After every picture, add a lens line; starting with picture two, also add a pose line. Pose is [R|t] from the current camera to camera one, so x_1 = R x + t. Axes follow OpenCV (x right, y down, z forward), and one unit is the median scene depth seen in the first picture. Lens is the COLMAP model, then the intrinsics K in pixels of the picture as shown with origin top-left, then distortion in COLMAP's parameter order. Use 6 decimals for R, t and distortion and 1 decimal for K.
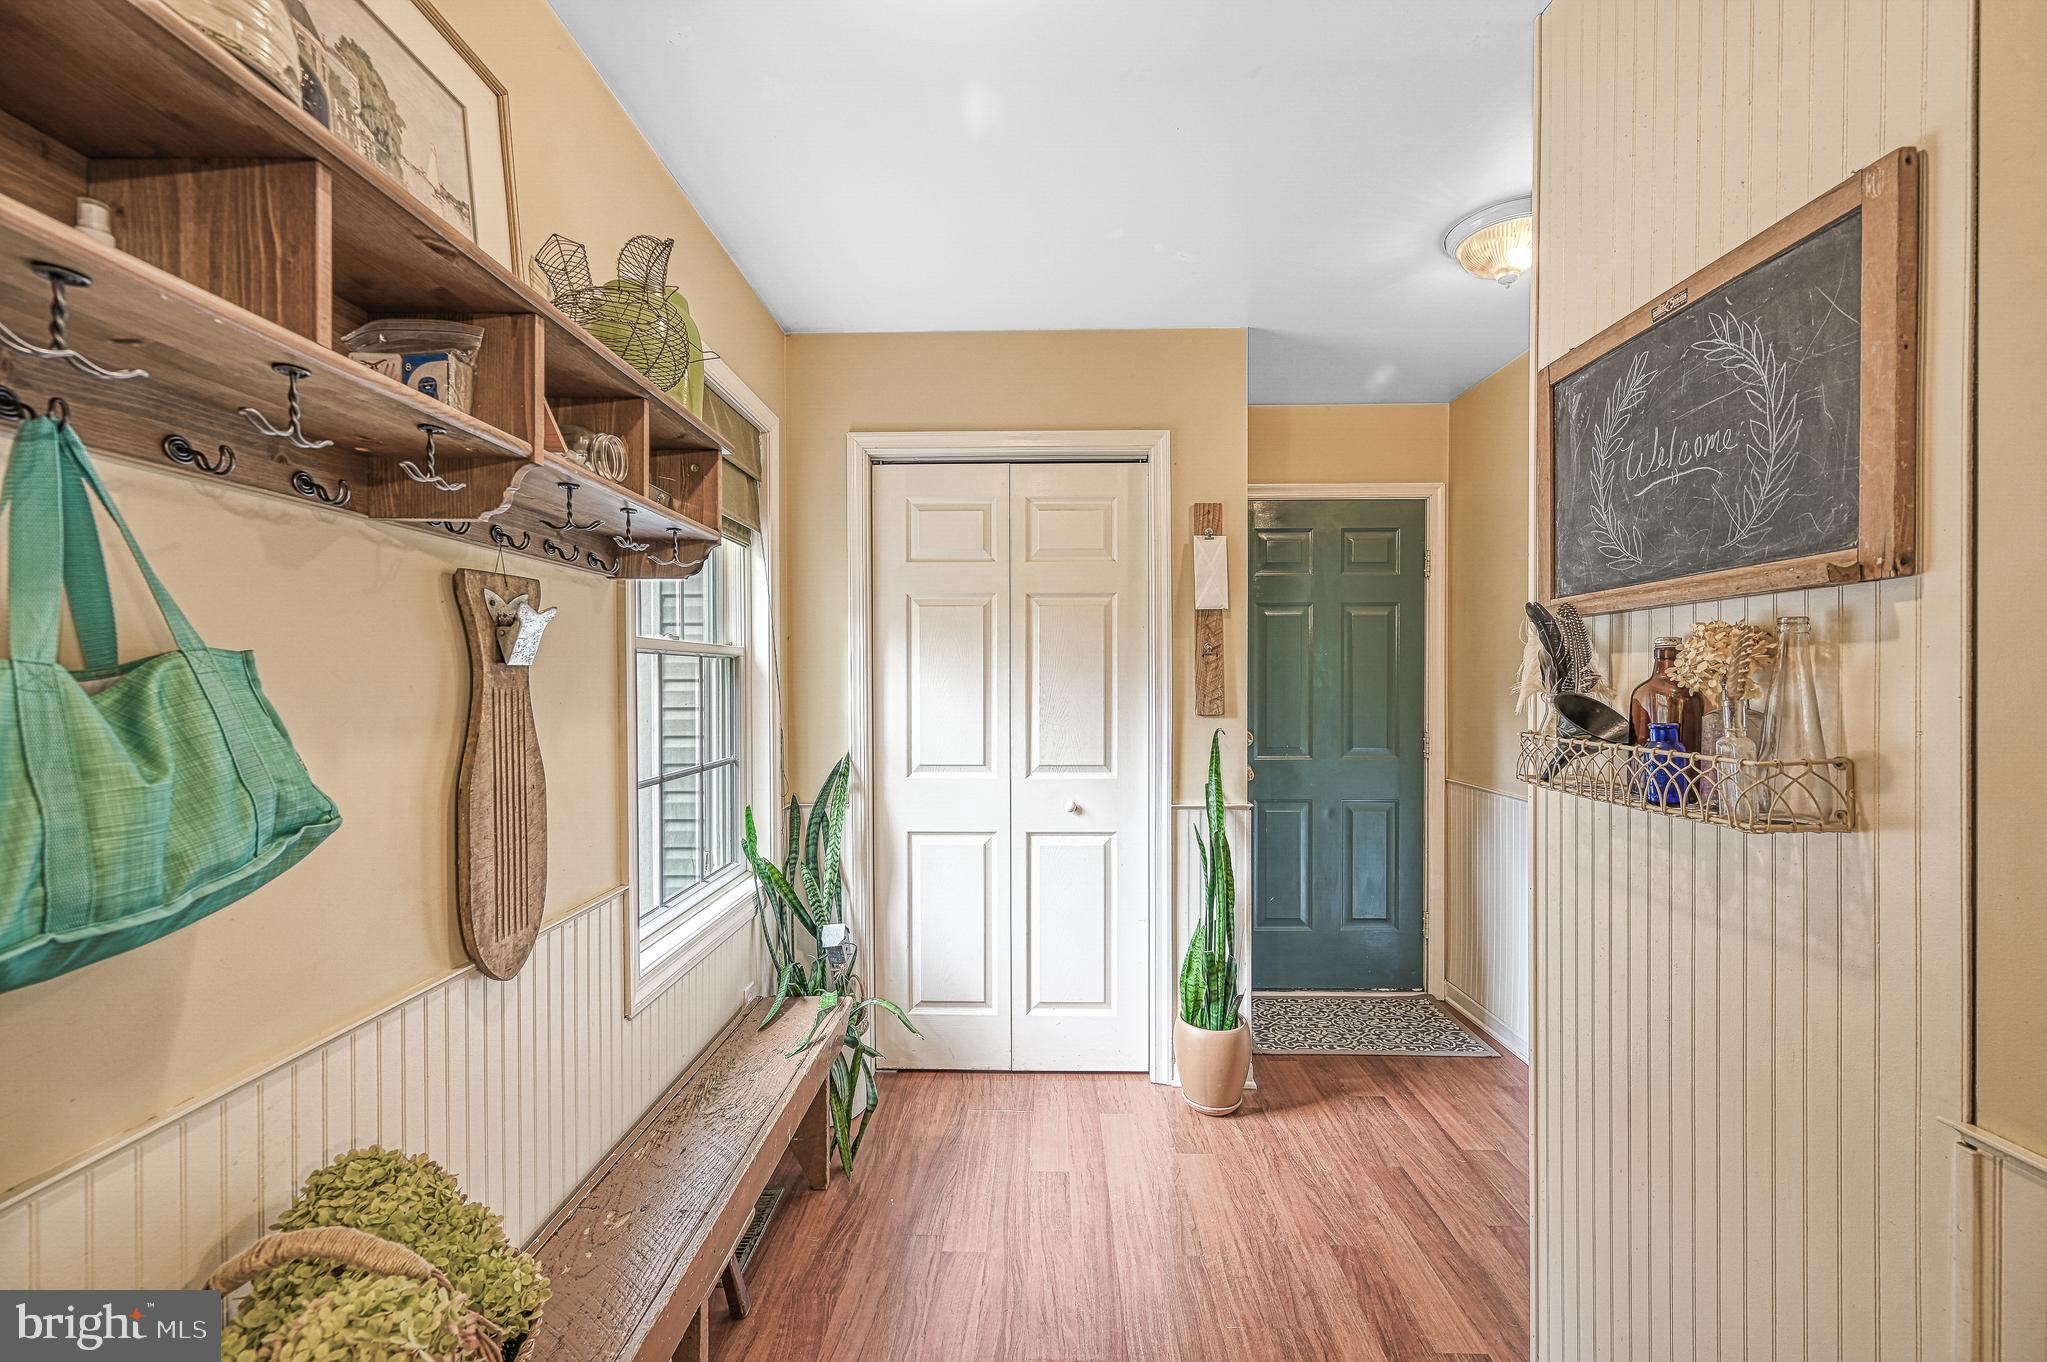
lens RADIAL K [[806.6, 0, 1022.0], [0, 806.6, 681.3], [0, 0, 1]] dist [-0.001831, 0.000688]
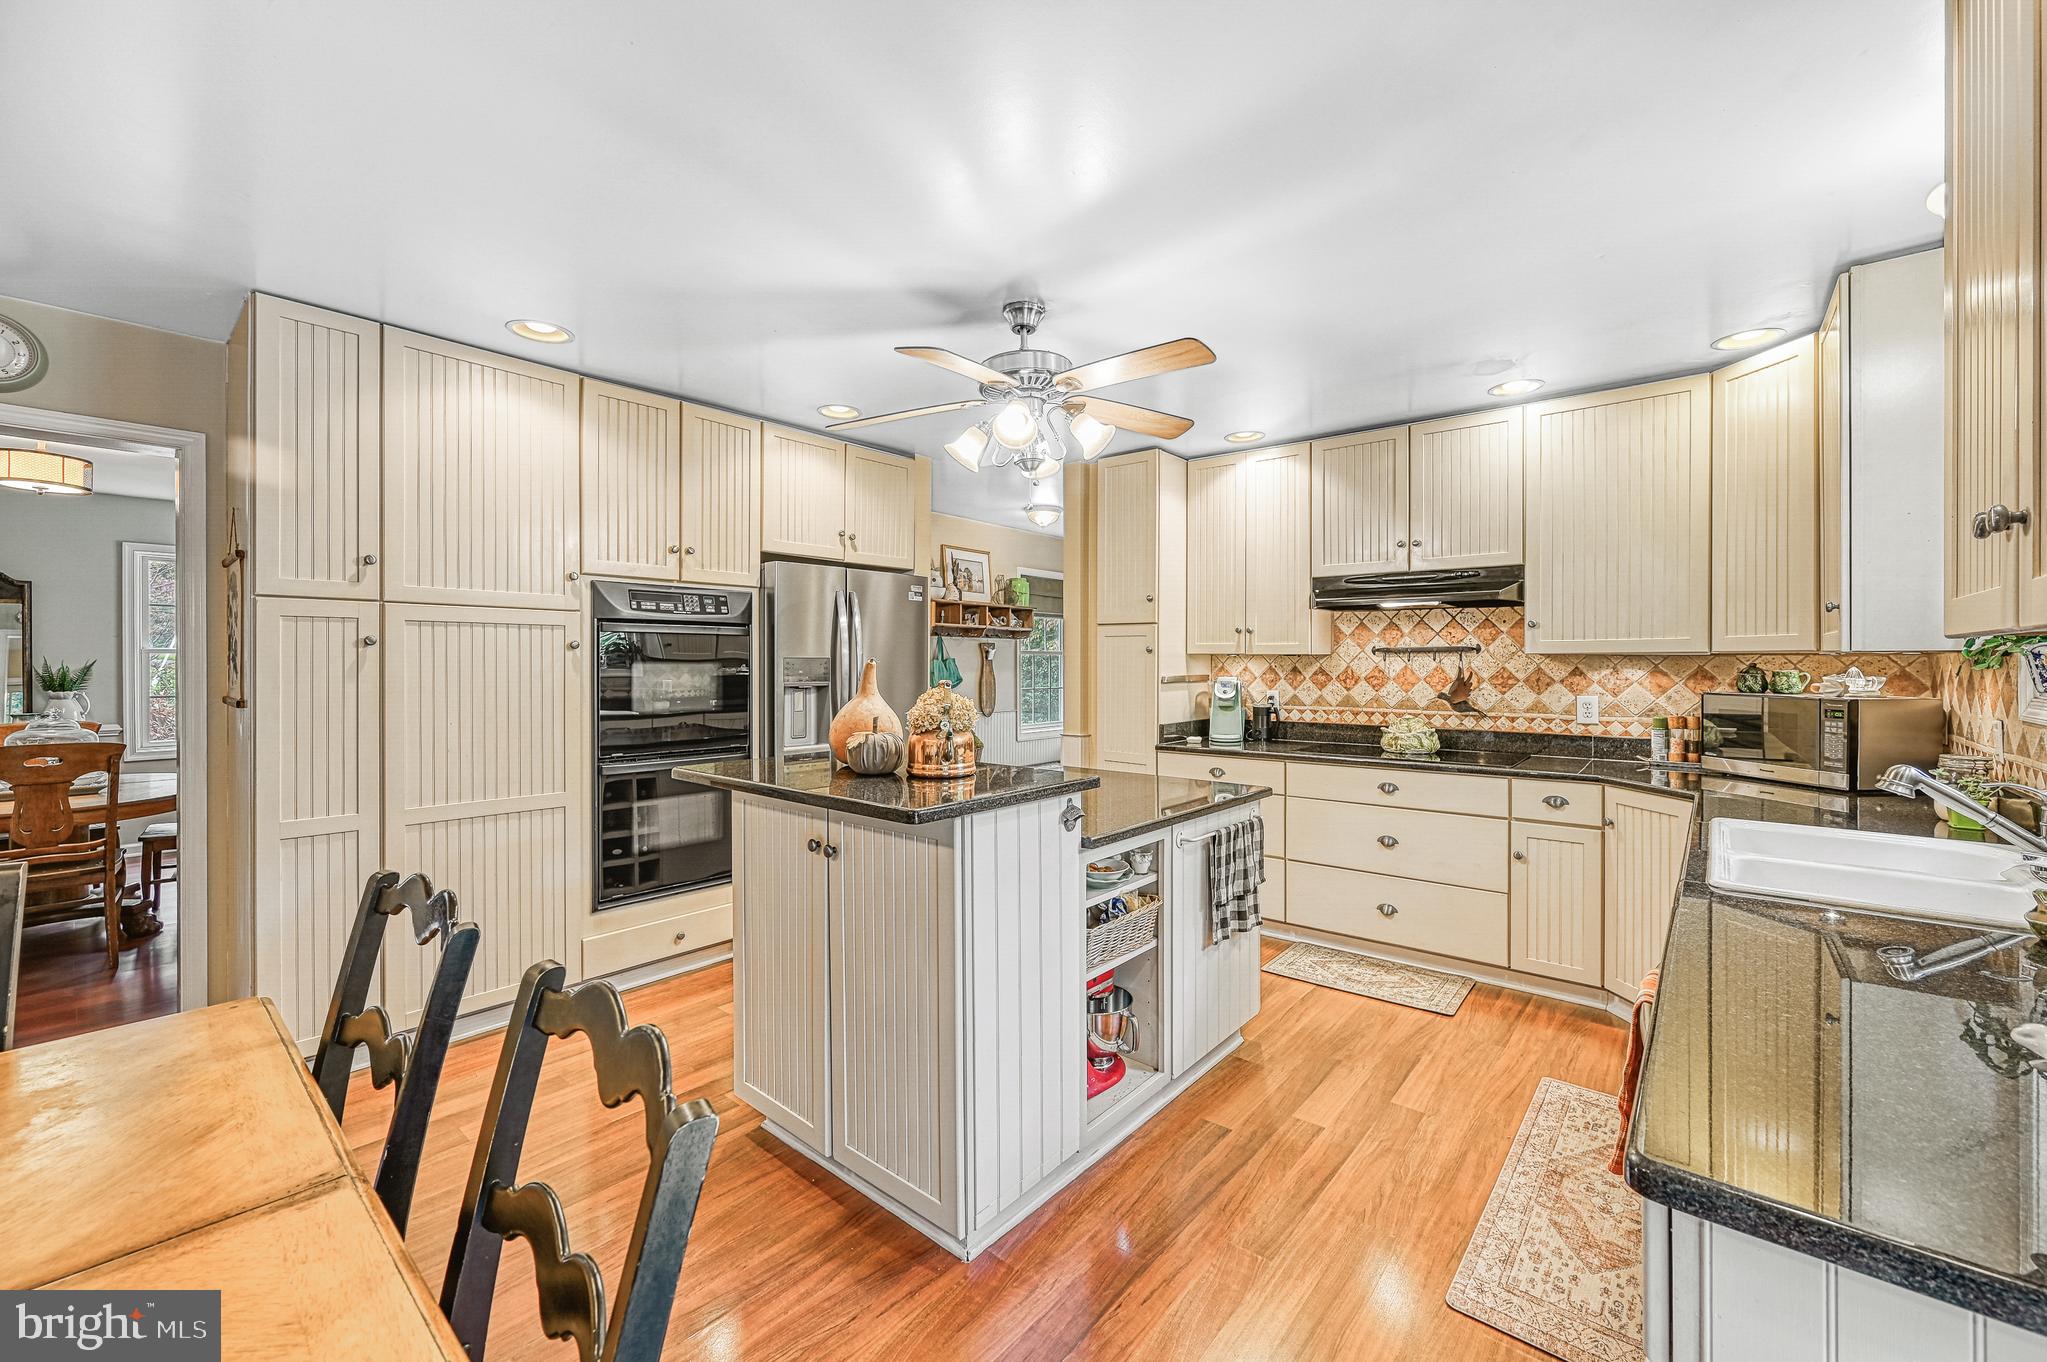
lens RADIAL K [[806.6, 0, 1017.1], [0, 806.6, 663.4], [0, 0, 1]] dist [-0.001831, 0.000688]
pose [[0.771503, 0.003462, -0.636216, 1.449328], [-0.005412, 0.999985, -0.001121, 0.006067], [0.636203, 0.004308, 0.771510, -1.501139]]
